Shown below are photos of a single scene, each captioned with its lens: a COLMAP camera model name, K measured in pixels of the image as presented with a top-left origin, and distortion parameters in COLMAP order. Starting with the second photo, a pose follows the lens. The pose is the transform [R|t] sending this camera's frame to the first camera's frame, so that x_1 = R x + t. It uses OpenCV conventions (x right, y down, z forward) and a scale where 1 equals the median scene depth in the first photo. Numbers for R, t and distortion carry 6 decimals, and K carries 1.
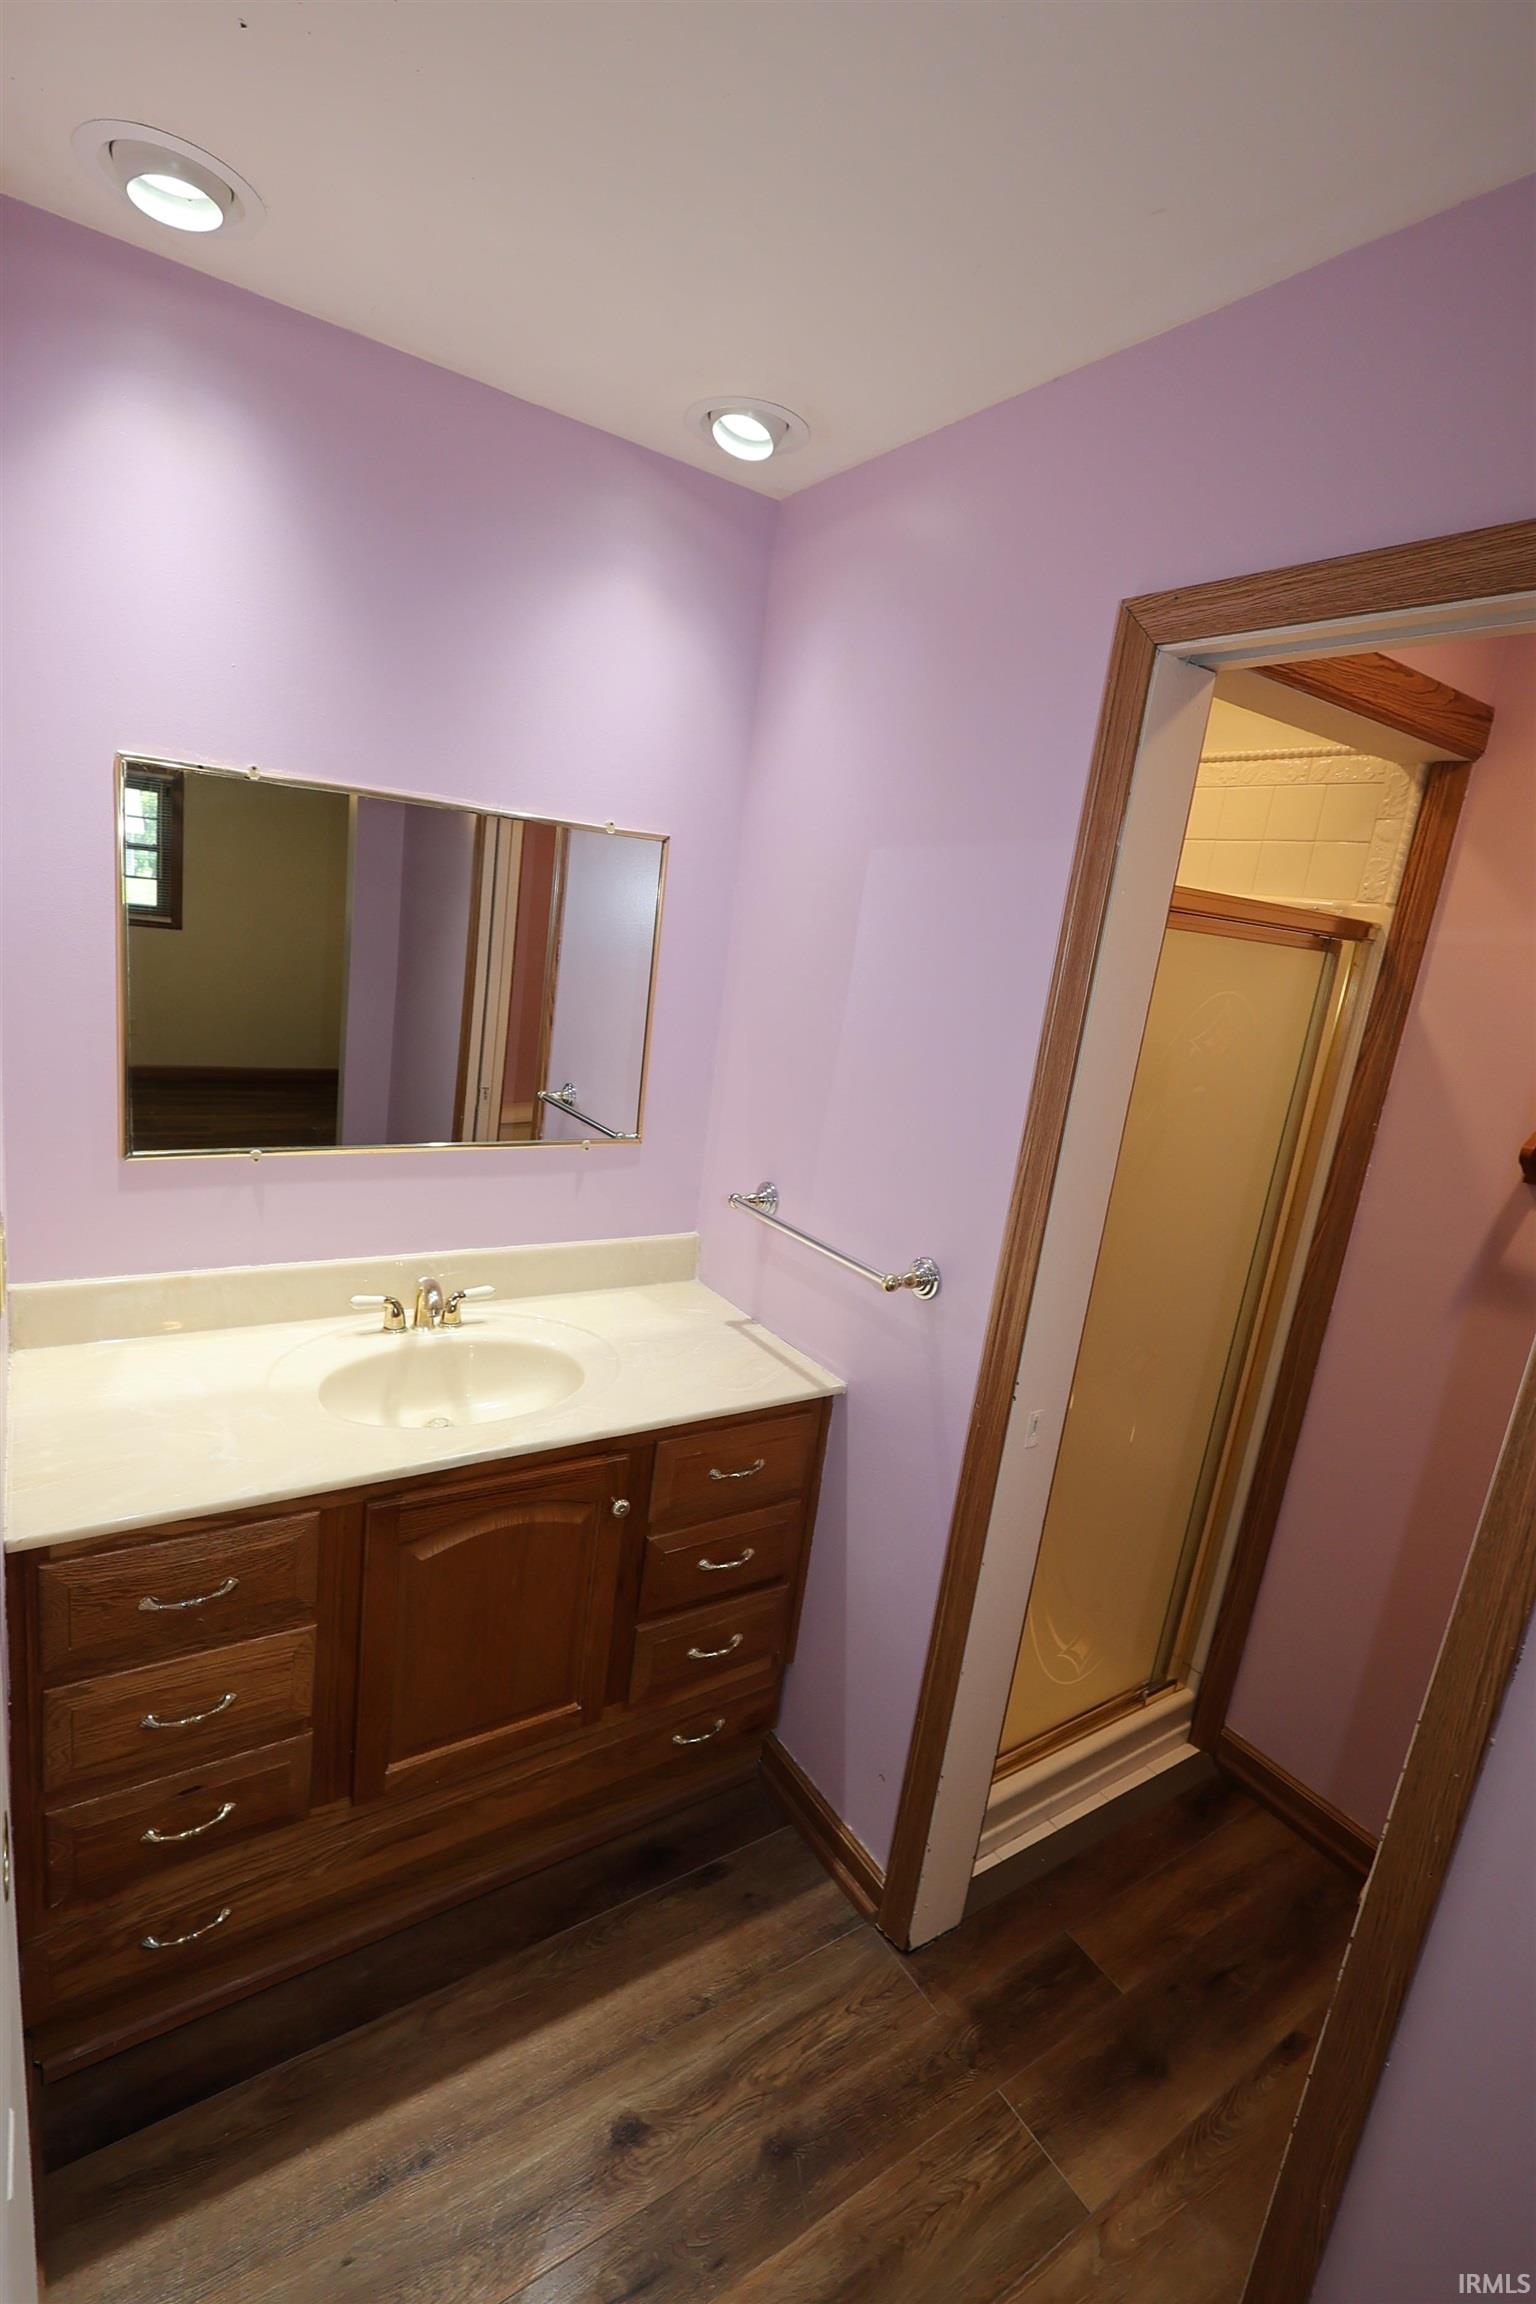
lens RADIAL K [[1058.6, 0, 765.1], [0, 1058.6, 1149.3], [0, 0, 1]] dist [-0.003845, 0.003126]
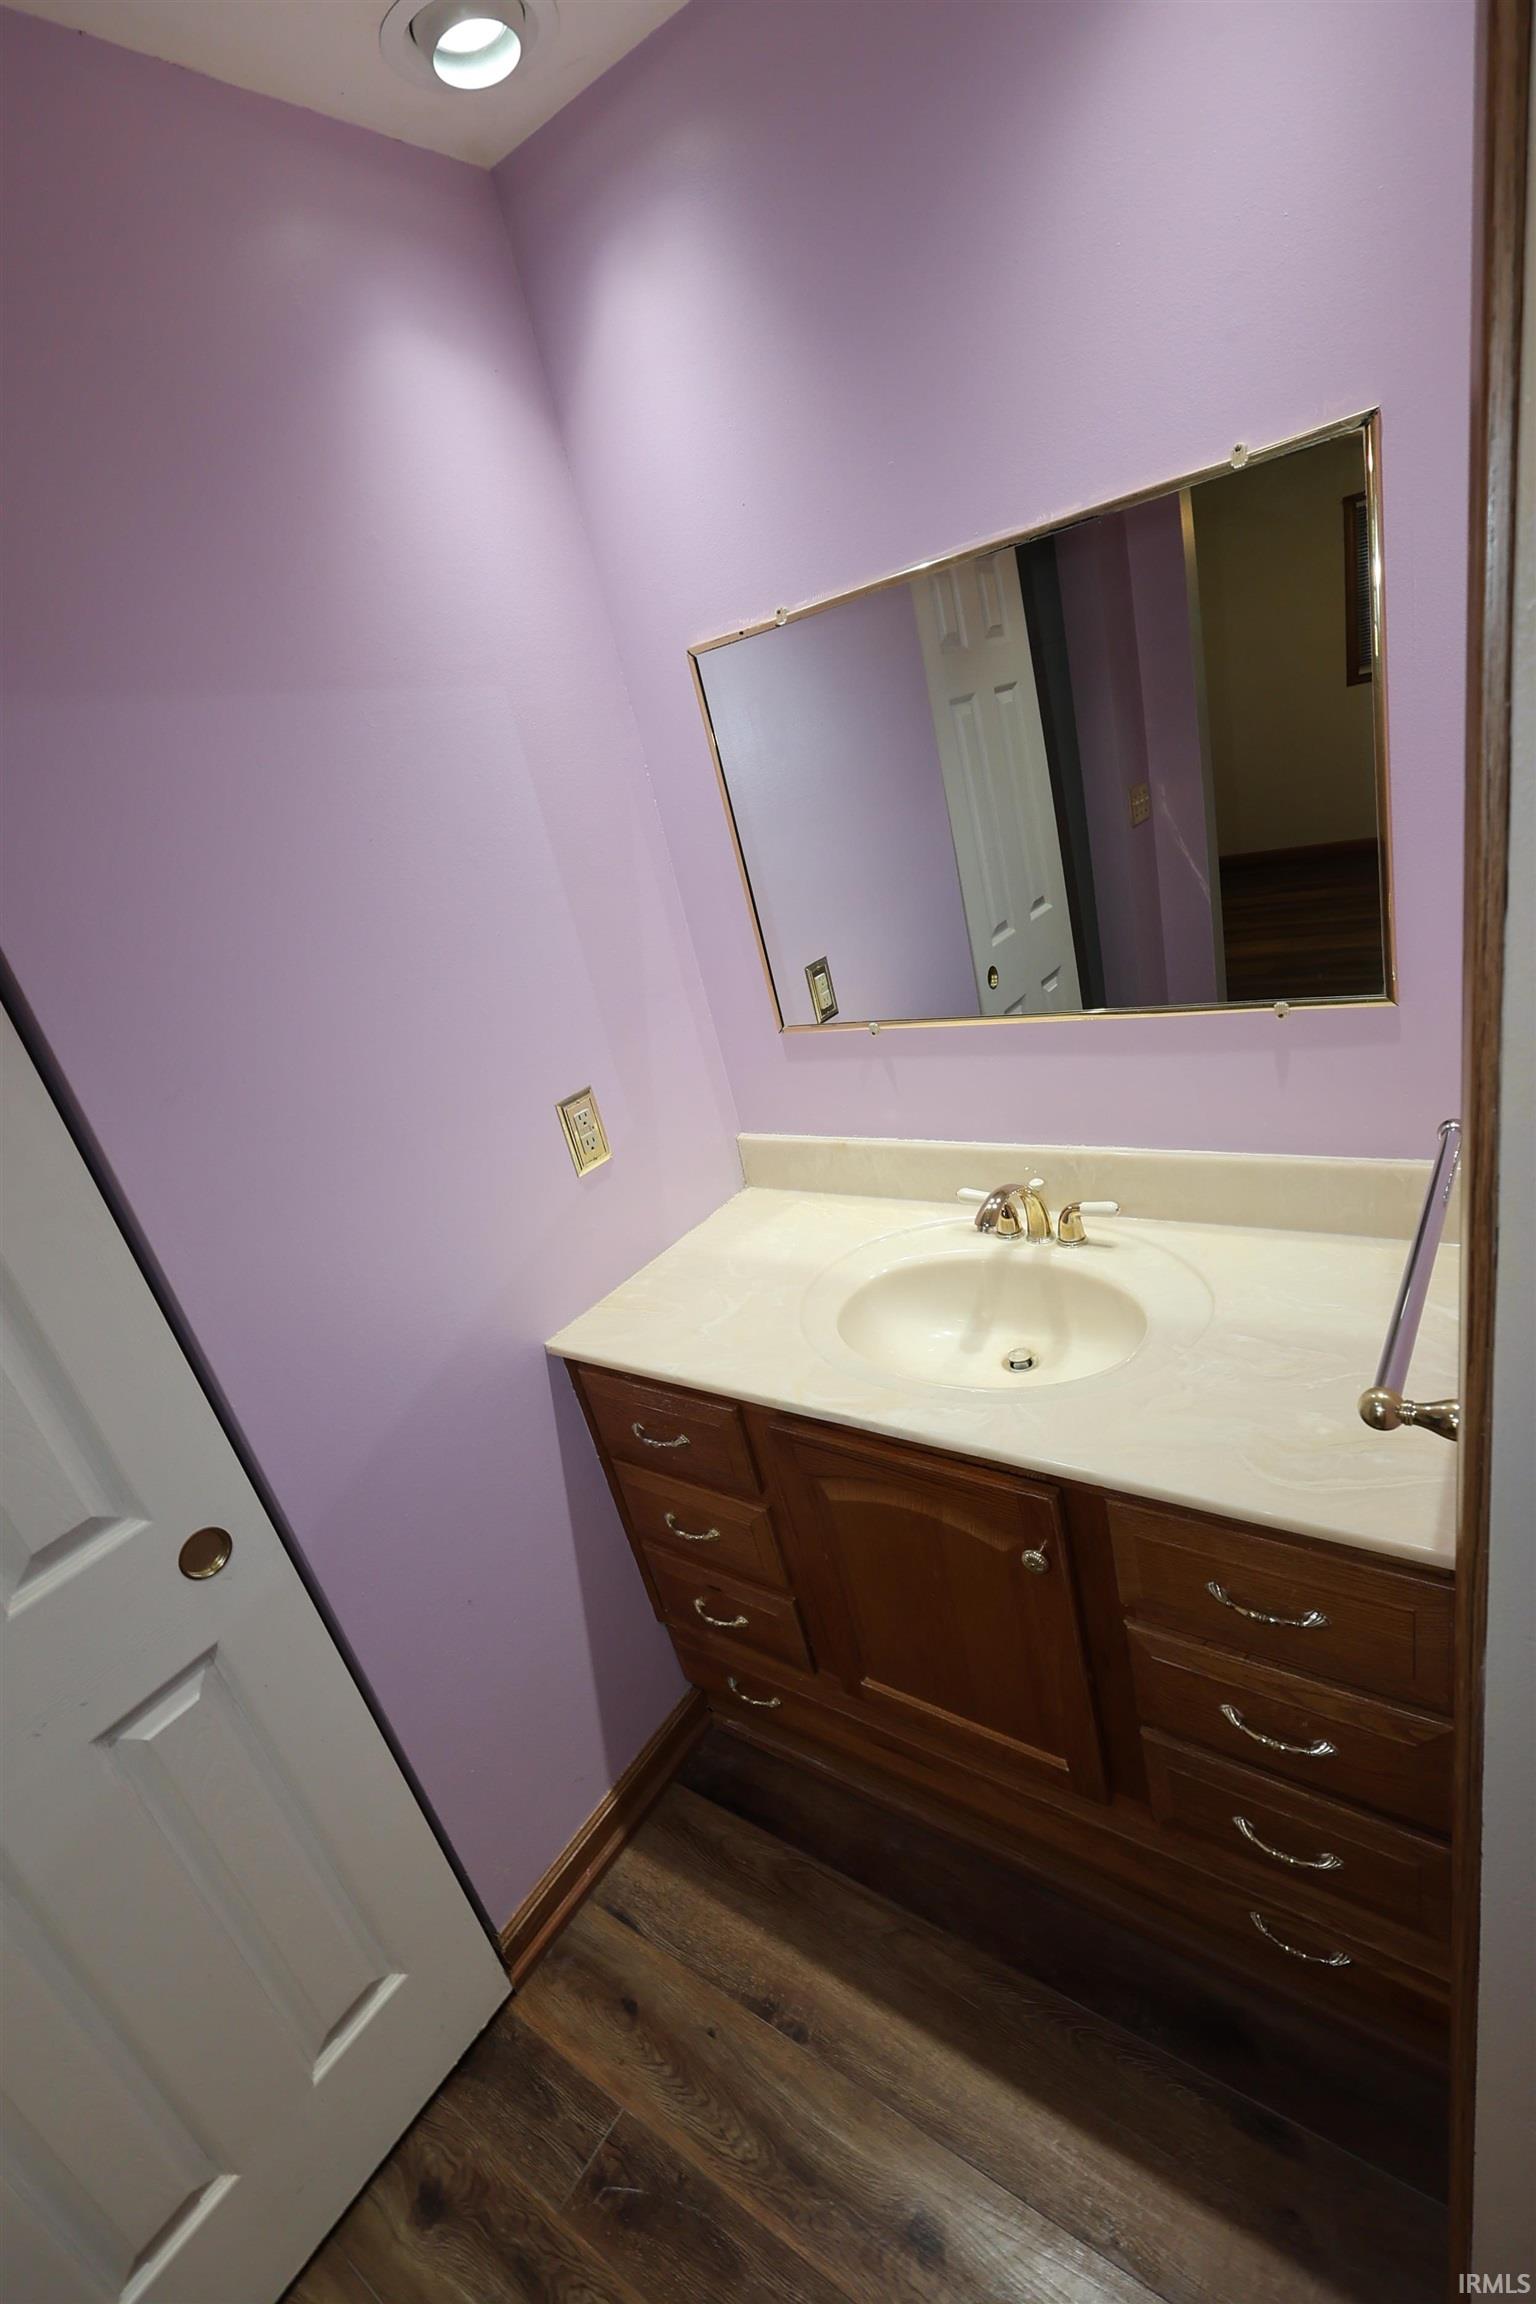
lens RADIAL K [[1058.6, 0, 769.0], [0, 1058.6, 1160.9], [0, 0, 1]] dist [-0.003845, 0.003126]
pose [[0.310829, 0.160457, -0.936824, 0.432798], [0.065119, 0.979736, 0.189413, -0.068783], [0.948232, -0.119880, 0.294082, 0.663750]]
